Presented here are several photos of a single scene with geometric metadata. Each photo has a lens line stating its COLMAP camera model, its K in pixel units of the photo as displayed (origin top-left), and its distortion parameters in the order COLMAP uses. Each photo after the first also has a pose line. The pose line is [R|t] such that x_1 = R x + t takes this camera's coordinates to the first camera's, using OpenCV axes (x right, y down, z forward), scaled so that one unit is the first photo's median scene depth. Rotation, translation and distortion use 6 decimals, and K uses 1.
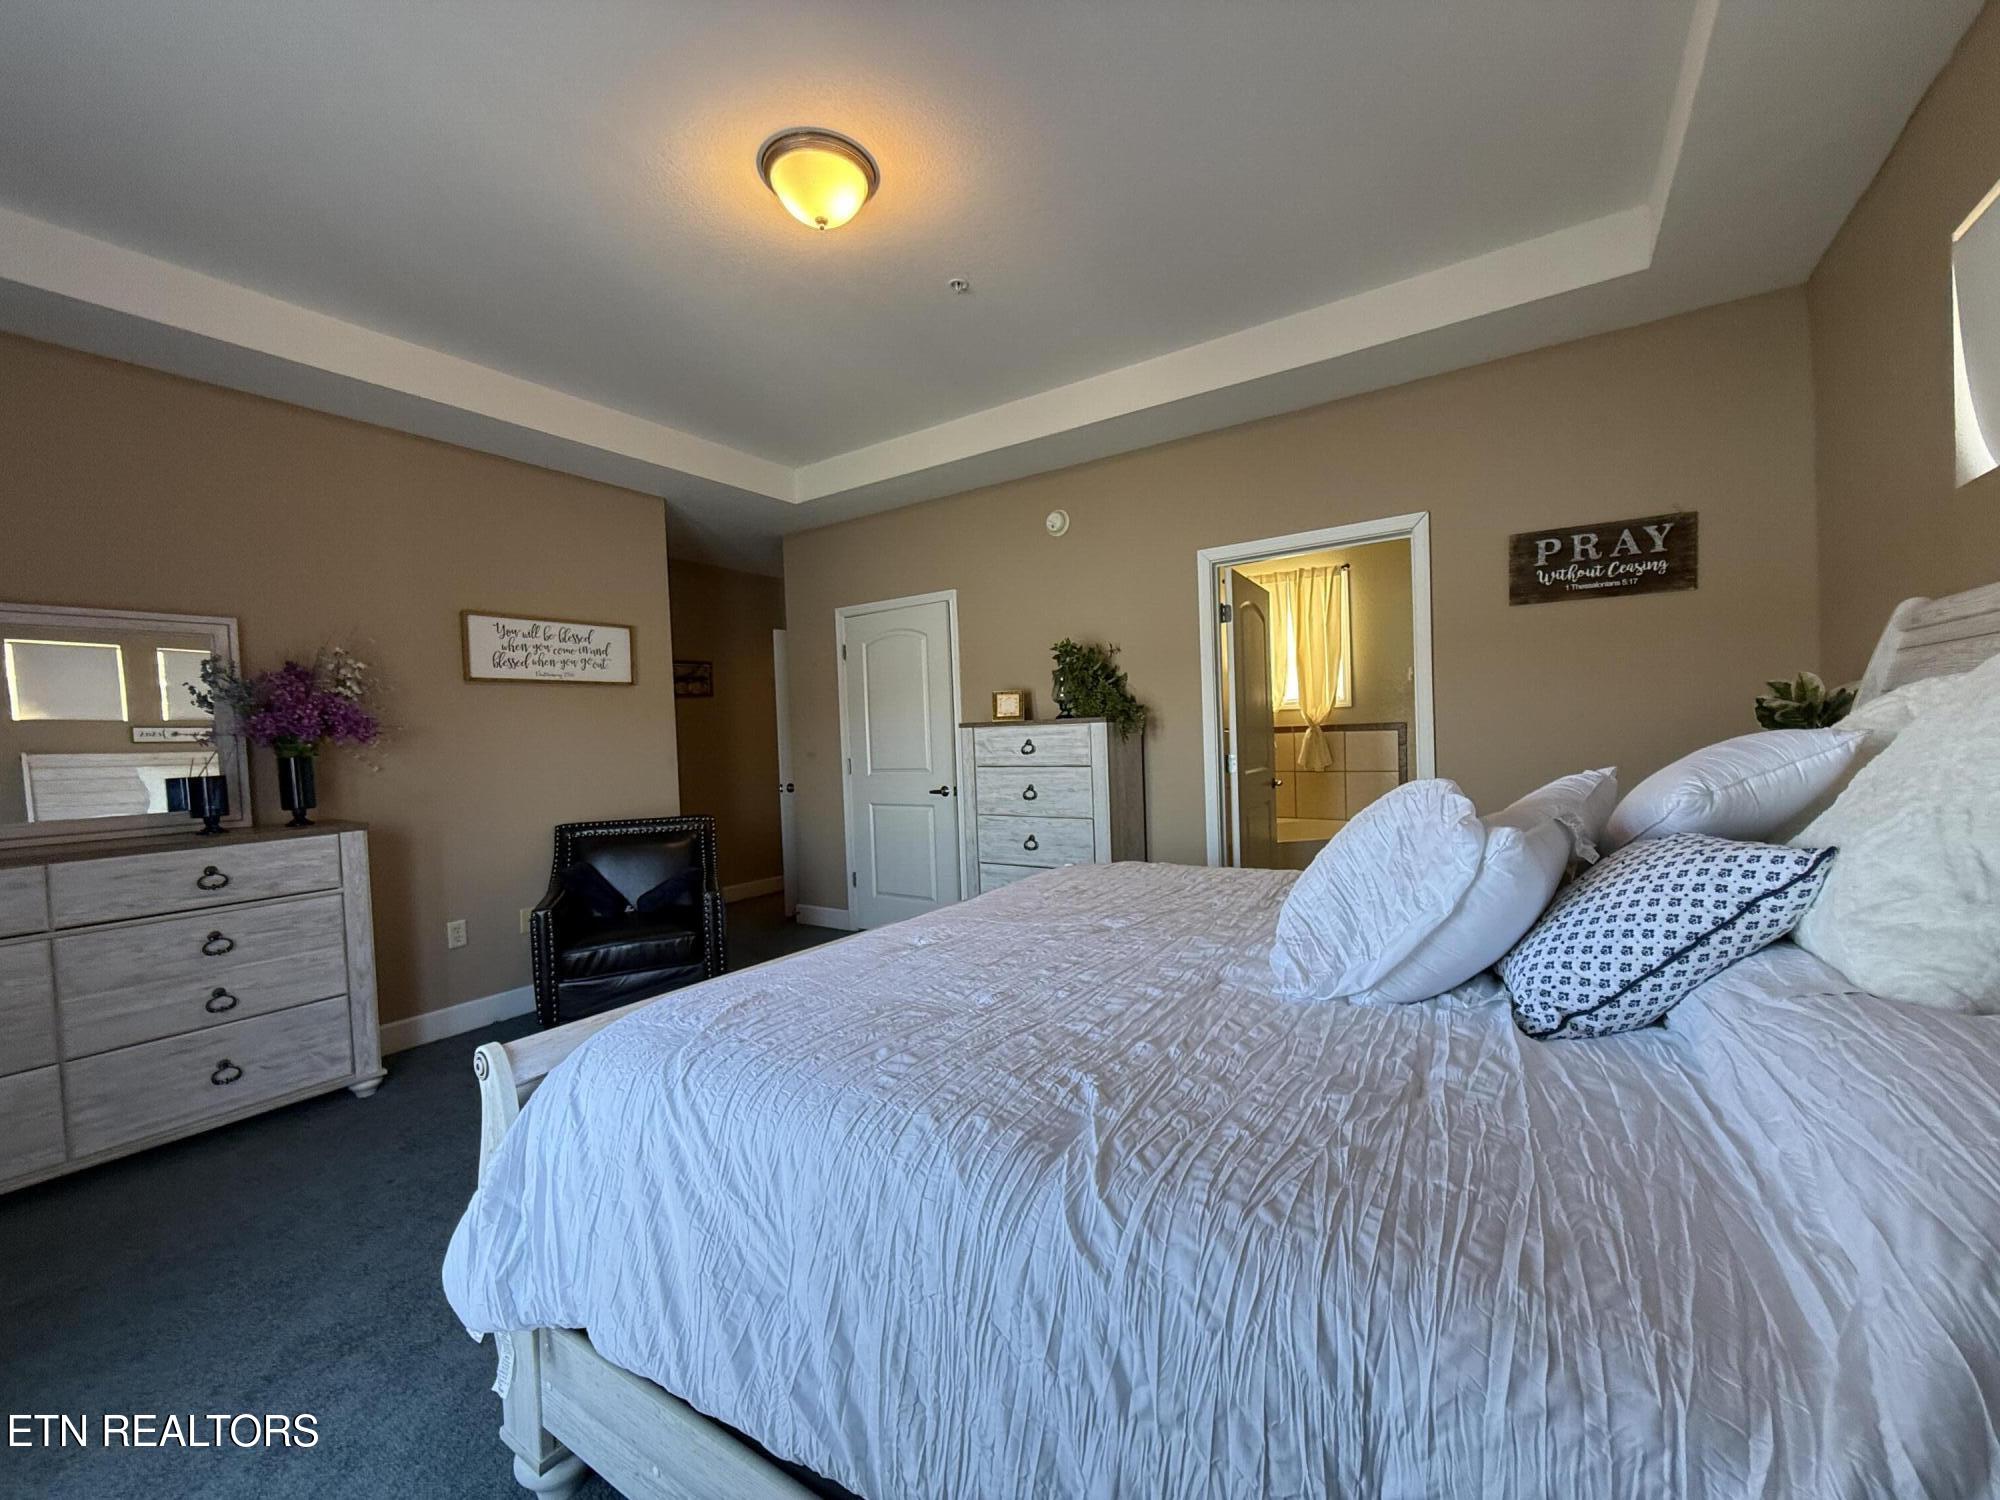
lens RADIAL K [[804.1, 0, 1002.2], [0, 804.1, 753.1], [0, 0, 1]] dist [0.002630, -0.000313]
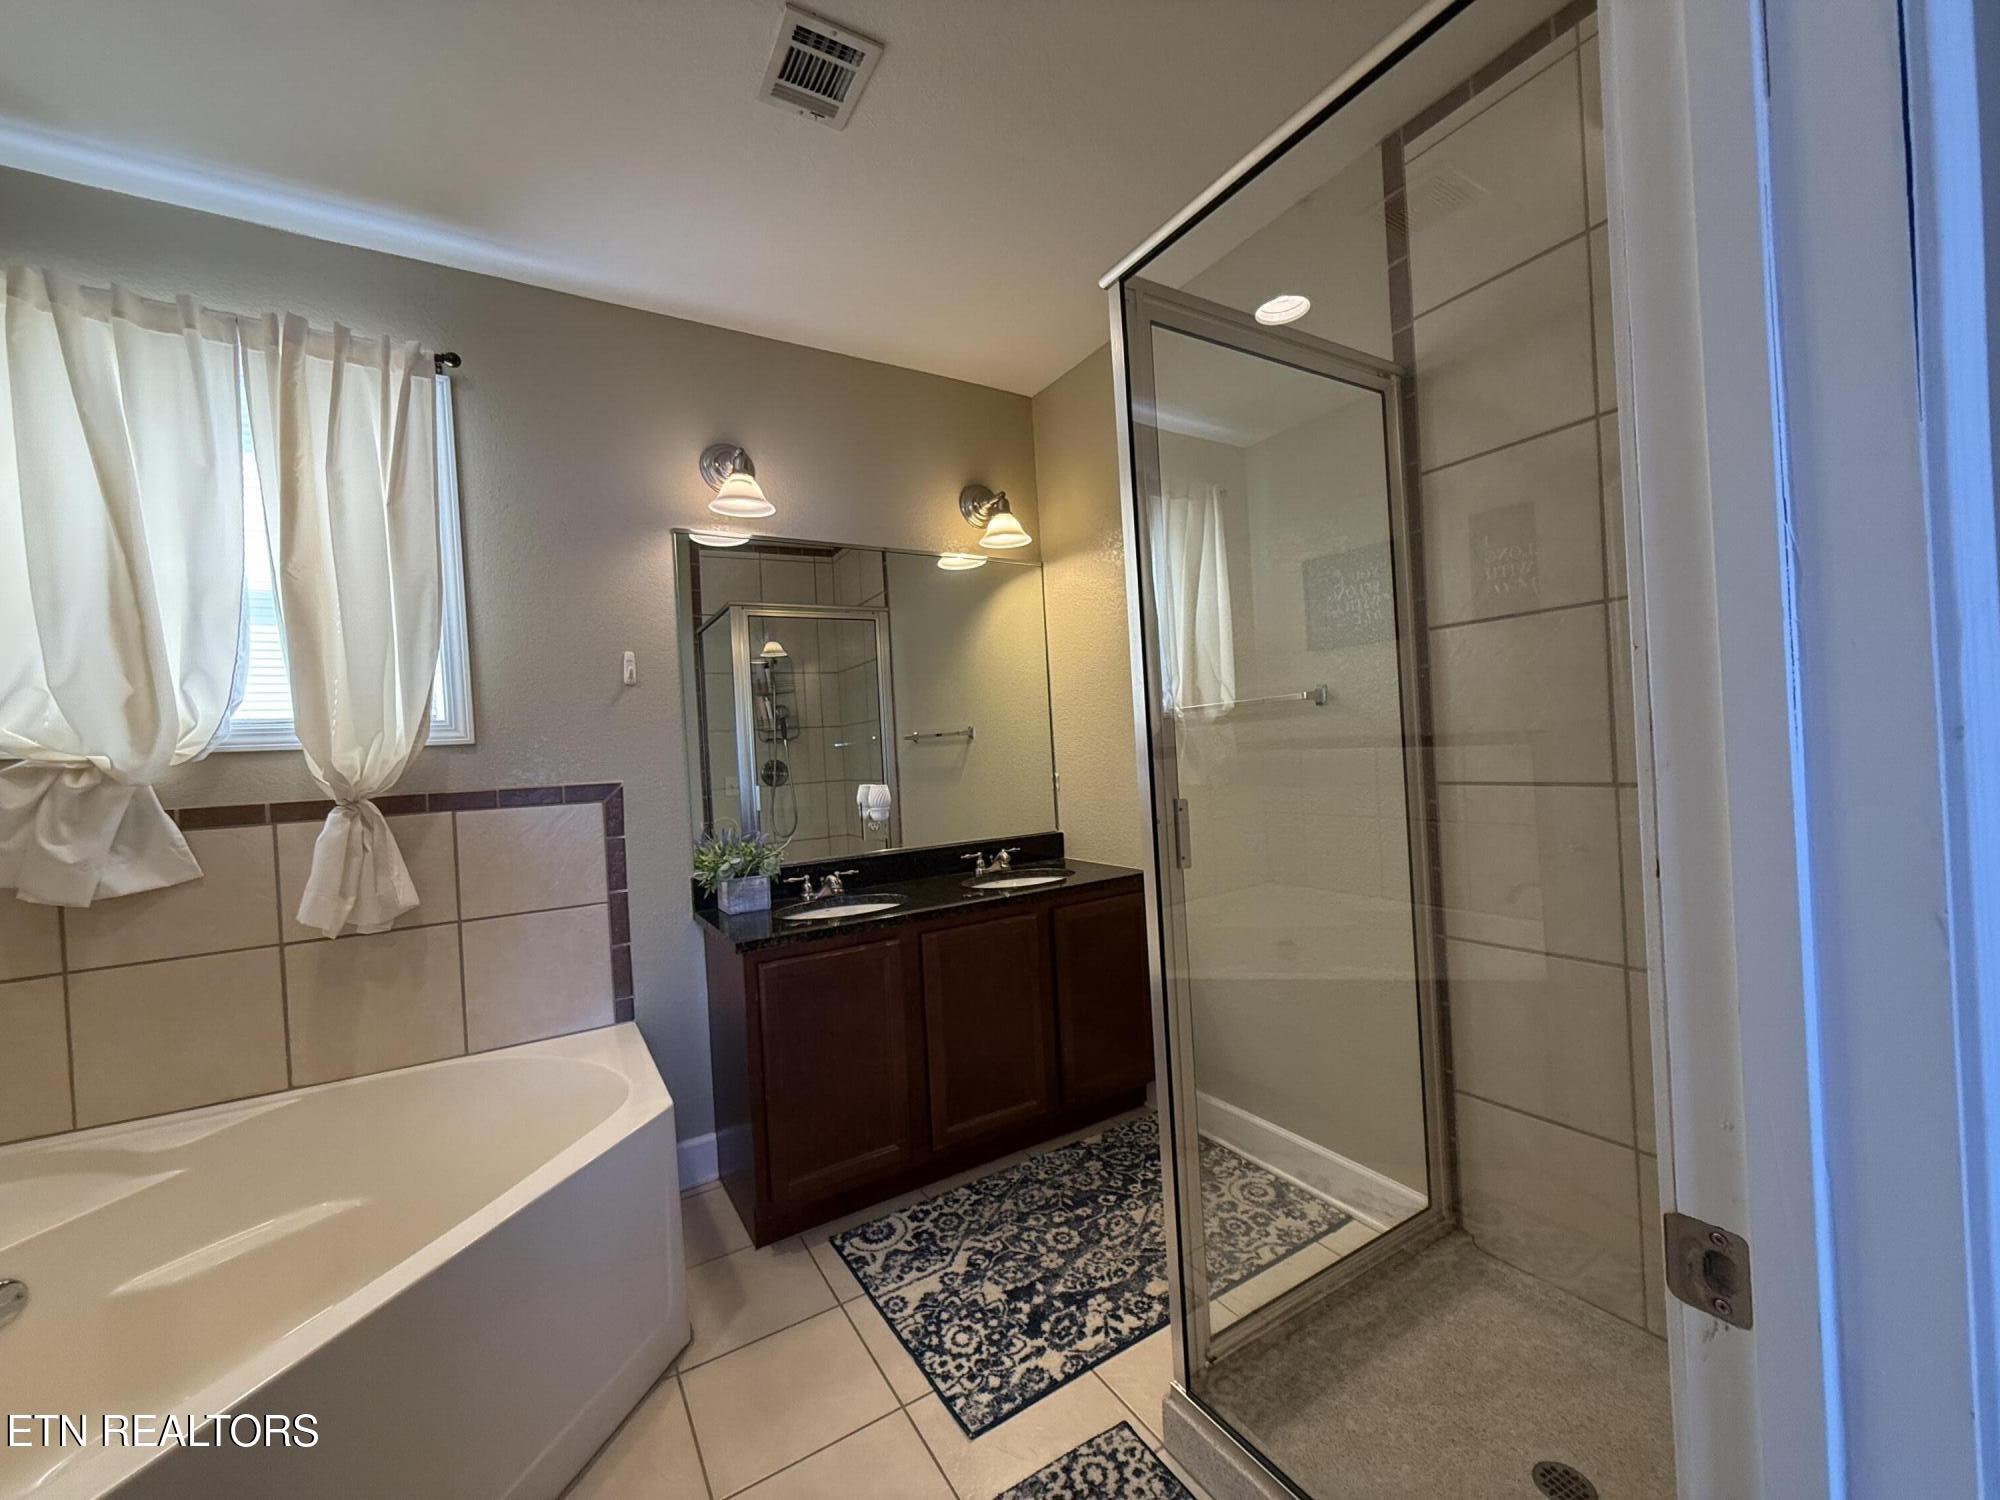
lens RADIAL K [[804.1, 0, 1004.4], [0, 804.1, 749.3], [0, 0, 1]] dist [0.002630, -0.000313]
pose [[0.433972, 0.008168, 0.900889, 0.202590], [0.070288, 0.996604, -0.042895, -0.020926], [-0.898180, 0.081937, 0.431924, 0.614502]]
